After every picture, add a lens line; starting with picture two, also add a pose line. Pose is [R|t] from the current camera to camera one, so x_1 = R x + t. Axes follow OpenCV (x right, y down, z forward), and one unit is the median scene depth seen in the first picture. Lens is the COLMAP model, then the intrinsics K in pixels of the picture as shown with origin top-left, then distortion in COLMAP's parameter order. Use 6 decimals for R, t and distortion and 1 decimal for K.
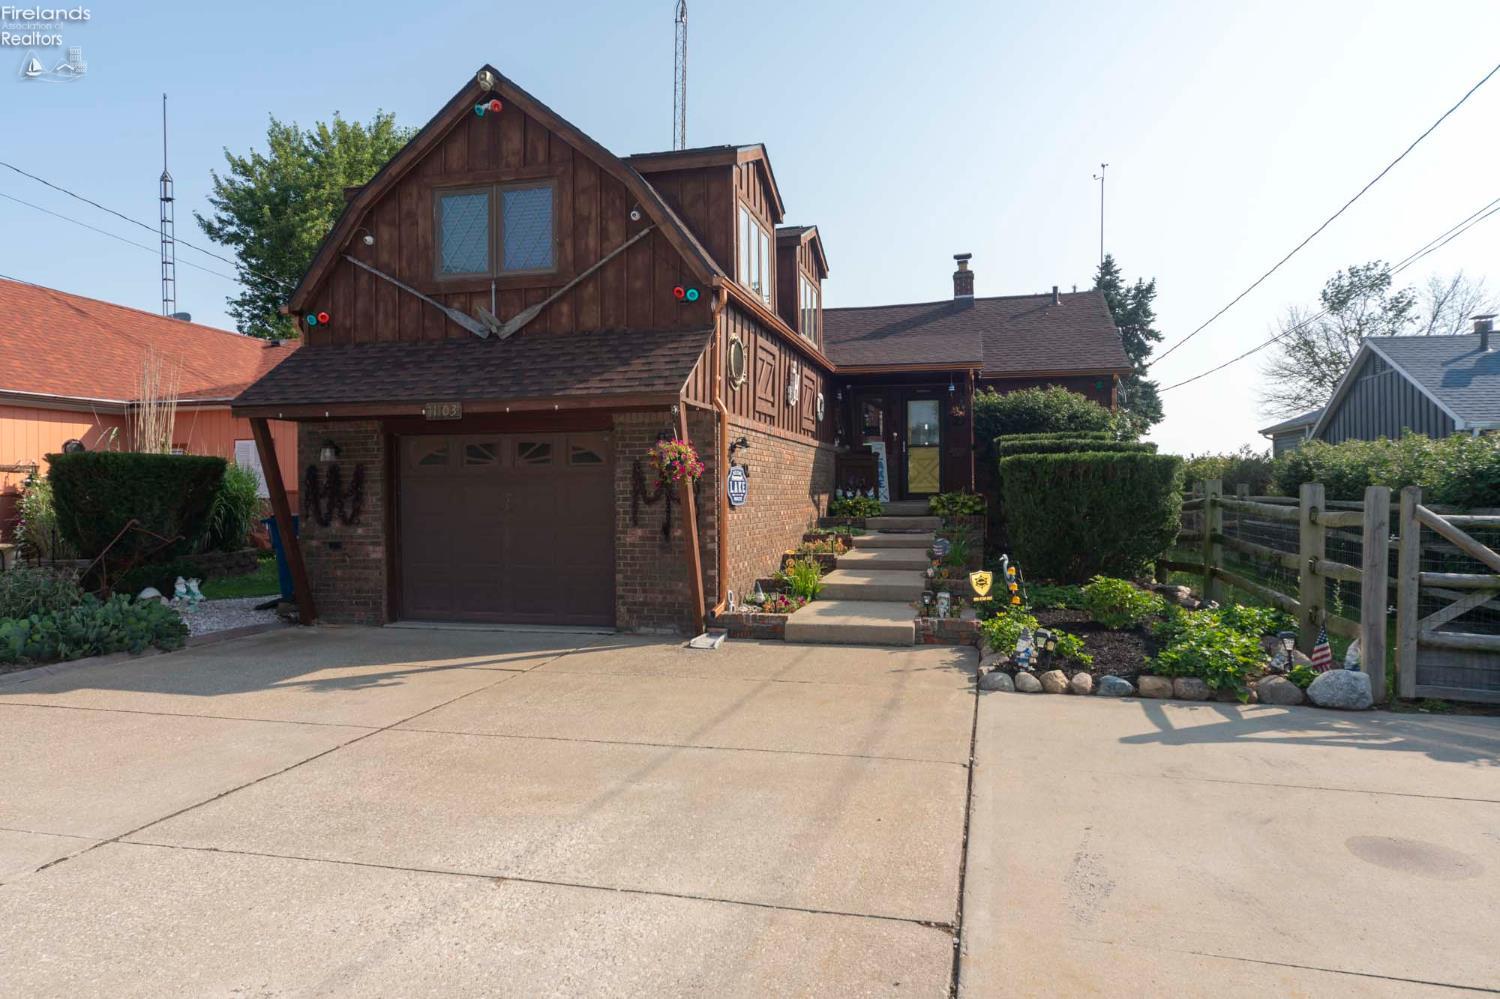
lens RADIAL K [[937.0, 0, 746.4], [0, 937.0, 499.1], [0, 0, 1]] dist [0.008980, 0.001341]
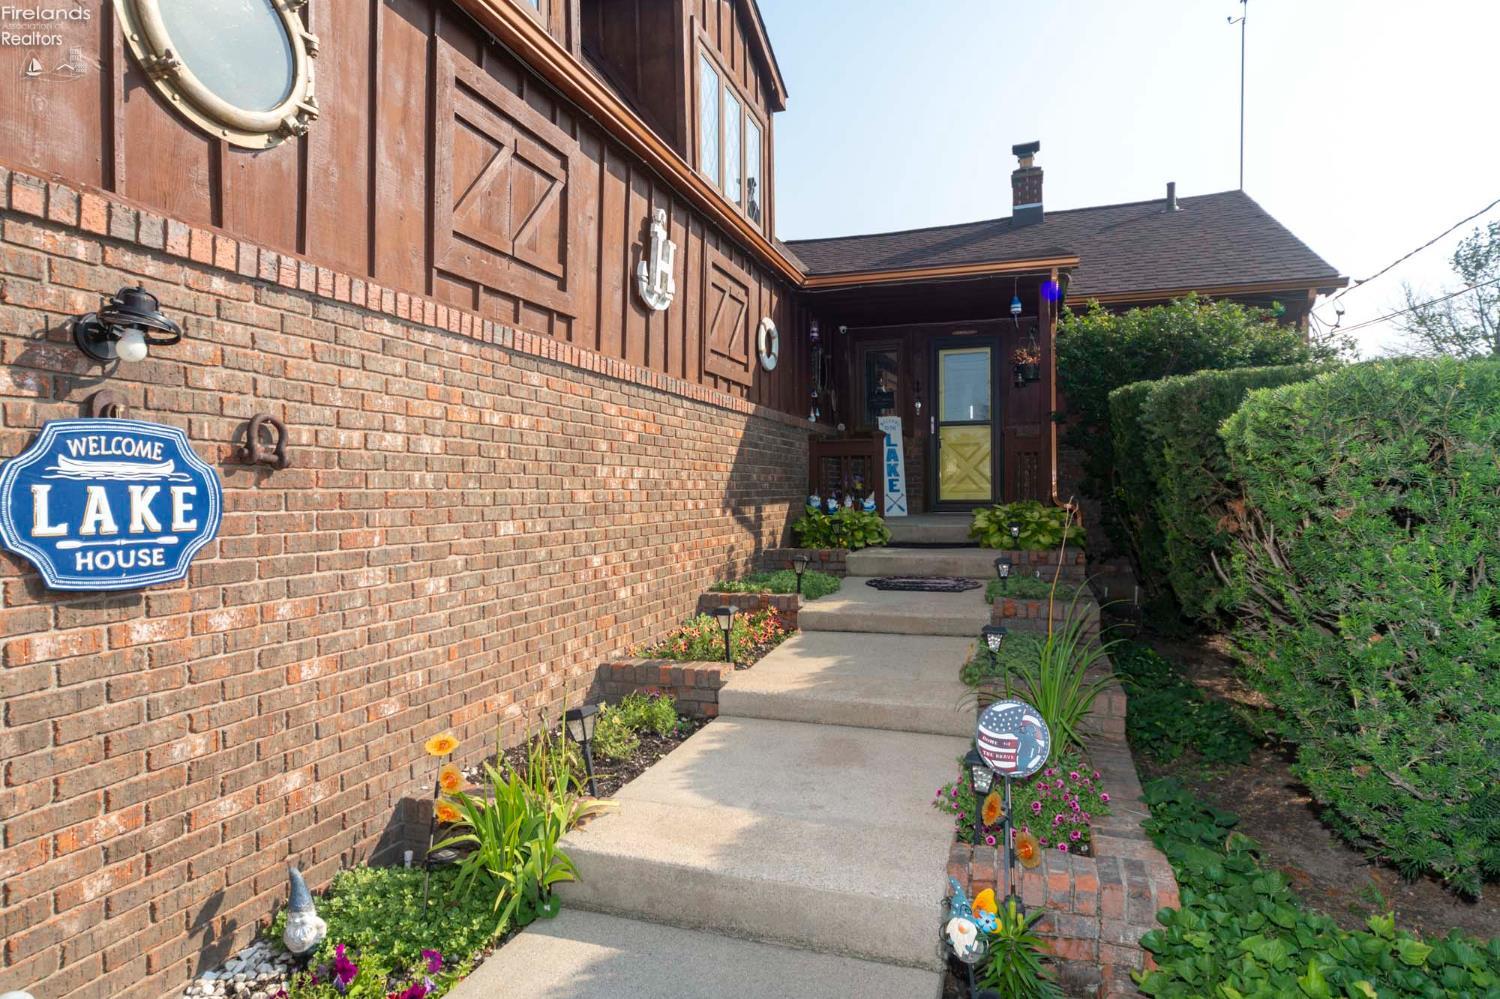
lens RADIAL K [[859.2, 0, 753.4], [0, 859.2, 491.7], [0, 0, 1]] dist [0.004905, -0.002165]
pose [[0.997989, 0.001889, -0.063362, 0.094953], [-0.002170, 0.999988, -0.004372, -0.010064], [0.063353, 0.004501, 0.997981, 0.472898]]
